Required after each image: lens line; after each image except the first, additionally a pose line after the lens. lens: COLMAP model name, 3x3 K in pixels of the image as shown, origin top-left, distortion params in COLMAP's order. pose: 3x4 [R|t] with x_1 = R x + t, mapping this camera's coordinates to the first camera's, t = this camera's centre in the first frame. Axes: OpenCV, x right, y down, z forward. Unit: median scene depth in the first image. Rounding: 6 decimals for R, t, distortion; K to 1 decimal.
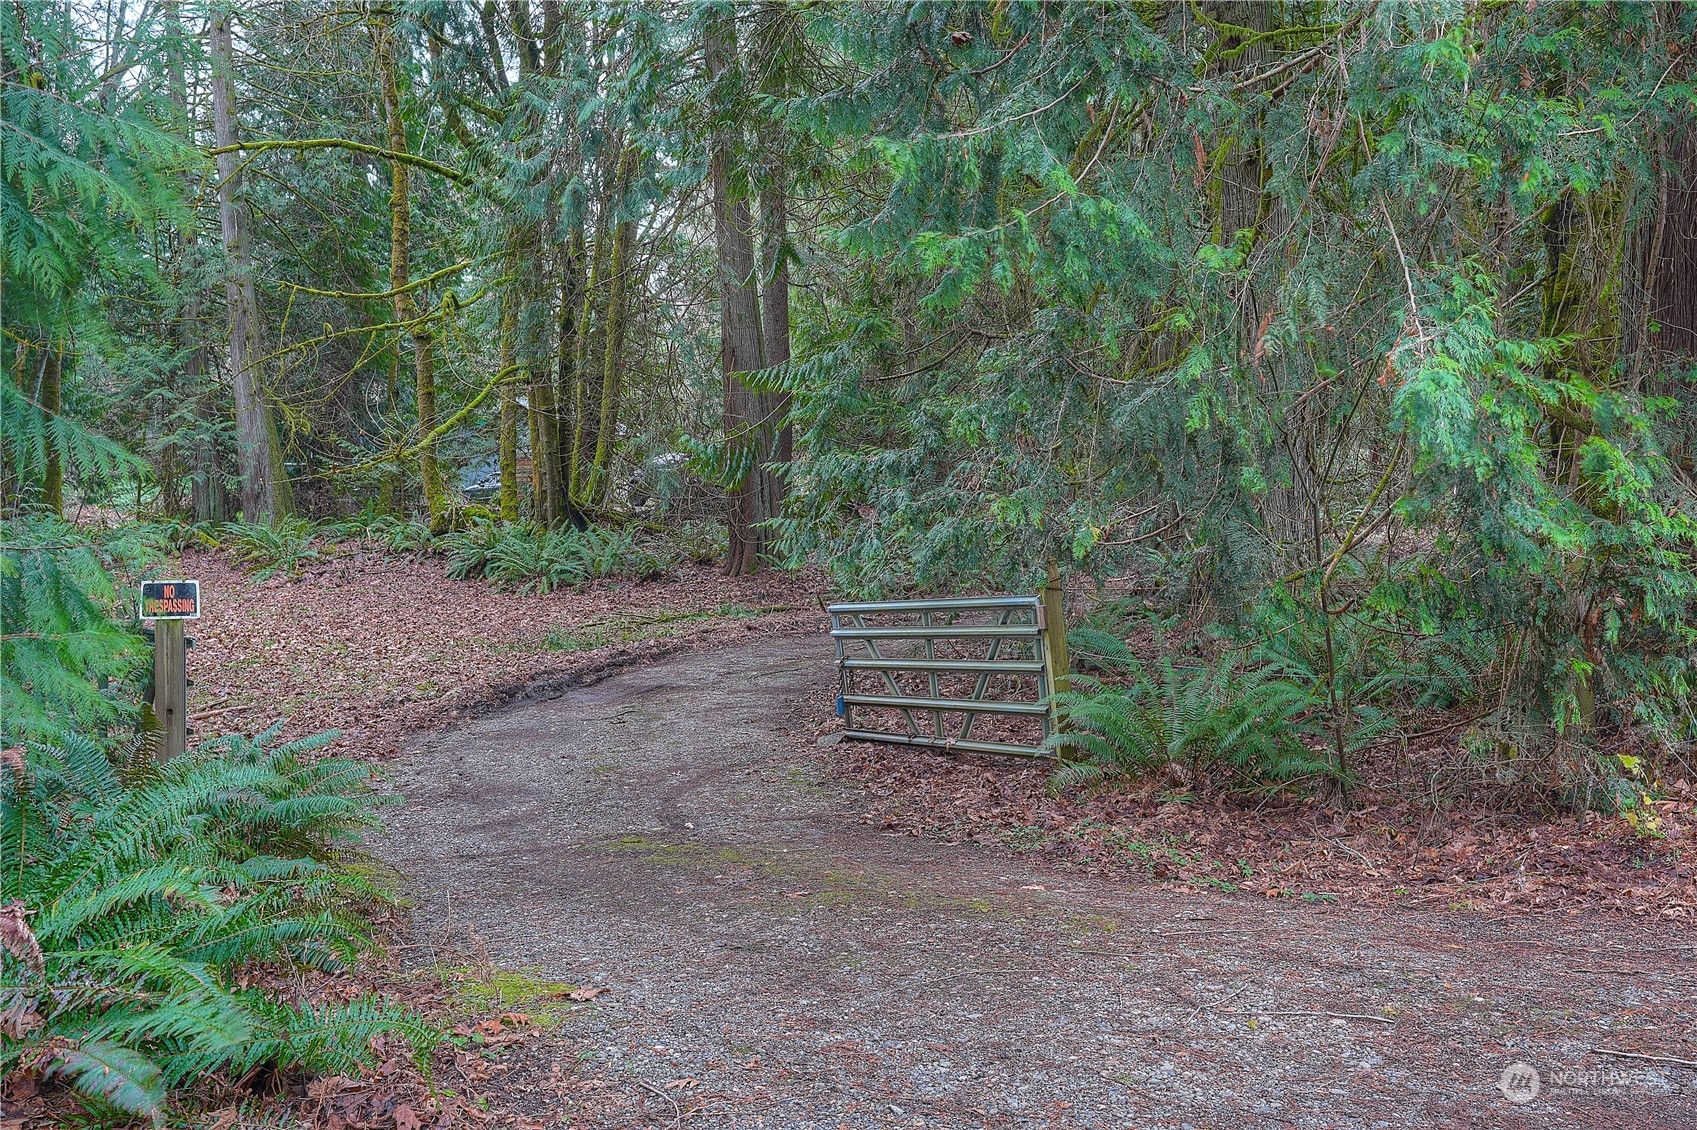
lens RADIAL K [[1471.5, 0, 848.5], [0, 1471.5, 565.0], [0, 0, 1]] dist [0.074592, -0.002914]
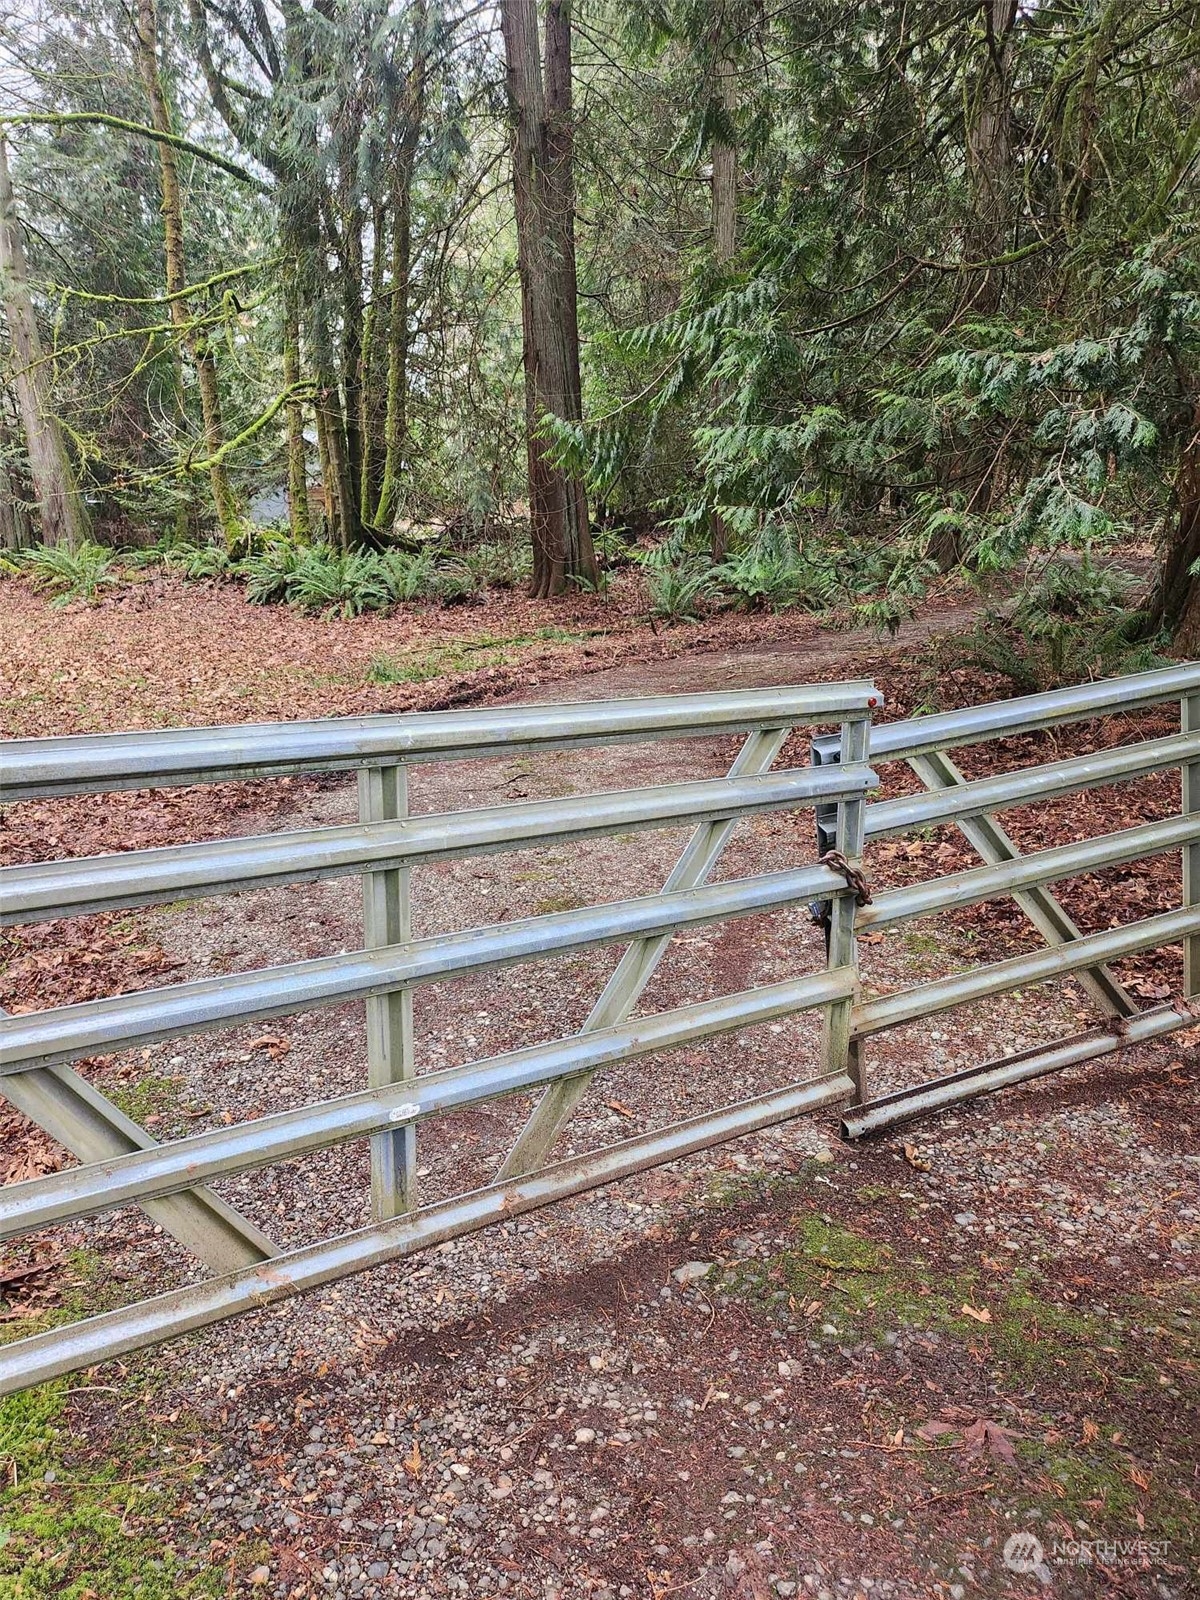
lens RADIAL K [[1156.7, 0, 600.0], [0, 1156.7, 800.0], [0, 0, 1]] dist [0.047729, -0.001341]
pose [[0.999458, -0.015045, 0.029284, -0.061087], [0.009678, 0.984442, 0.175445, 0.004530], [-0.031468, -0.175067, 0.984054, 0.204112]]
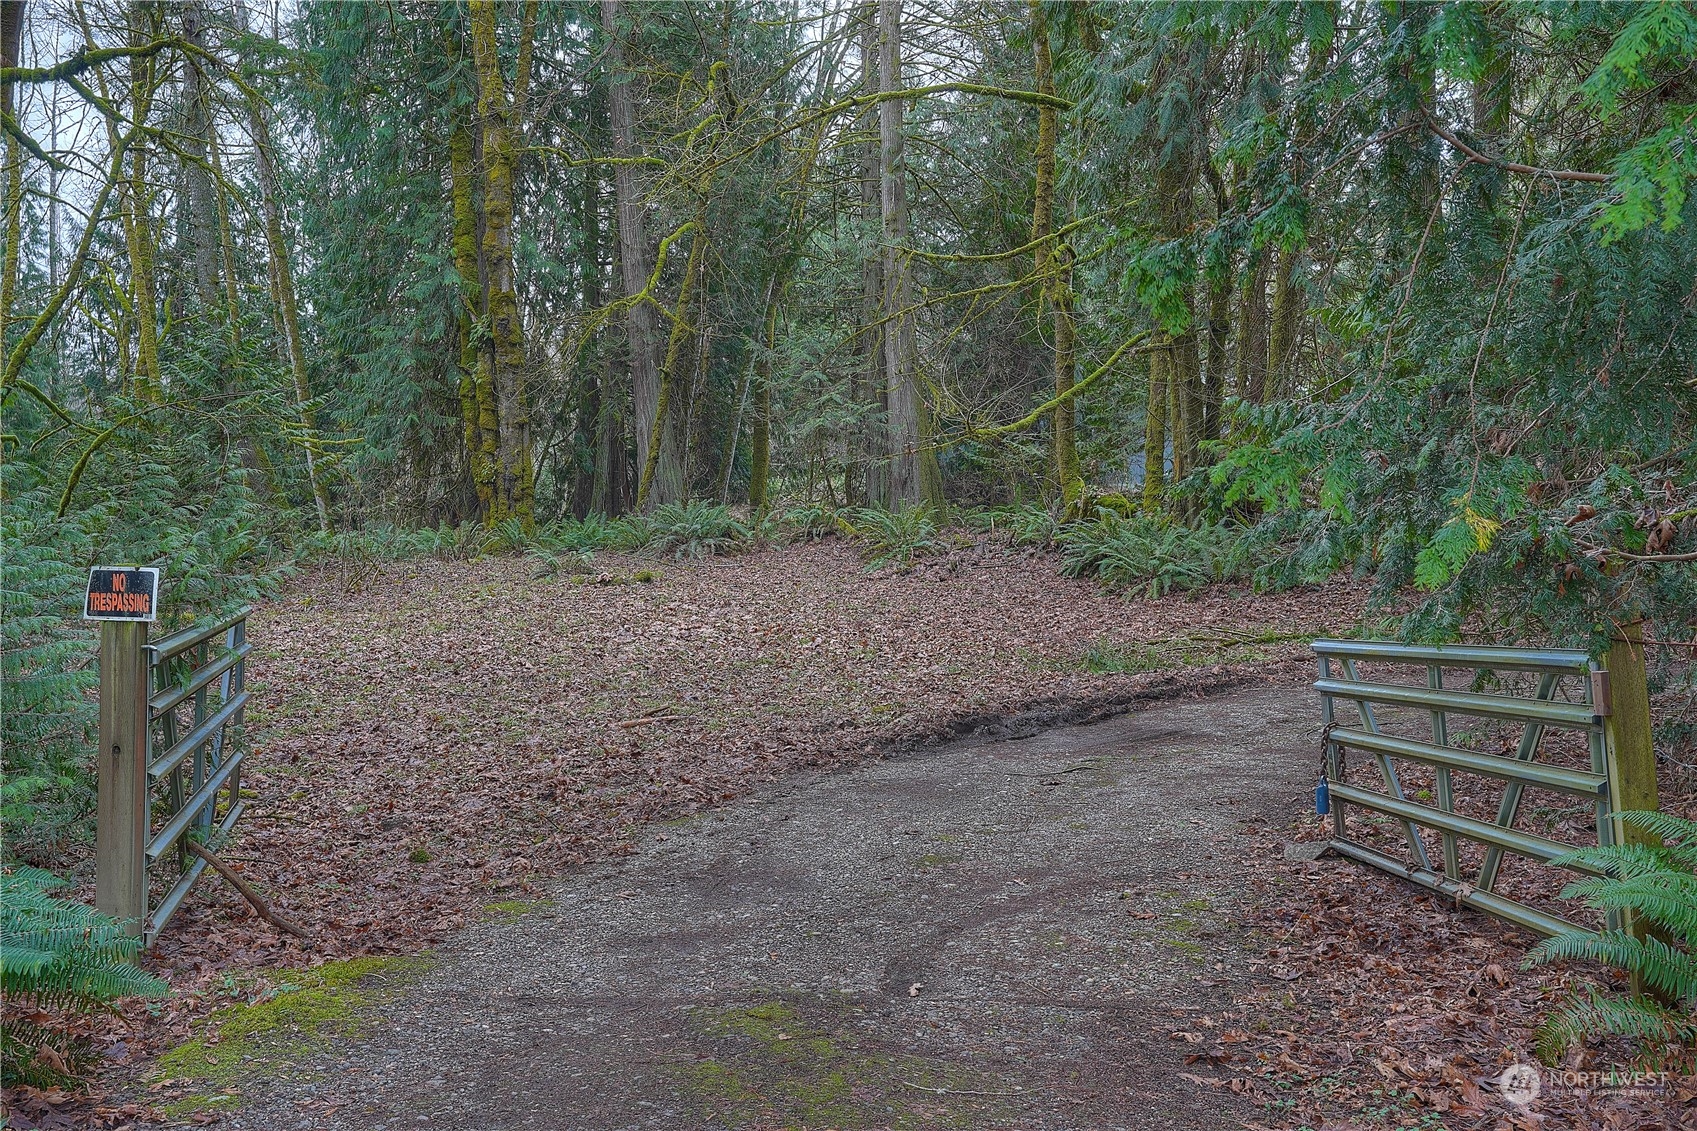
lens RADIAL K [[1582.1, 0, 848.5], [0, 1582.1, 565.5], [0, 0, 1]] dist [0.056810, -0.005286]
pose [[0.886672, 0.034671, -0.461098, 0.051941], [-0.033834, 0.999377, 0.010083, -0.002451], [0.461160, 0.006661, 0.887292, 0.119976]]
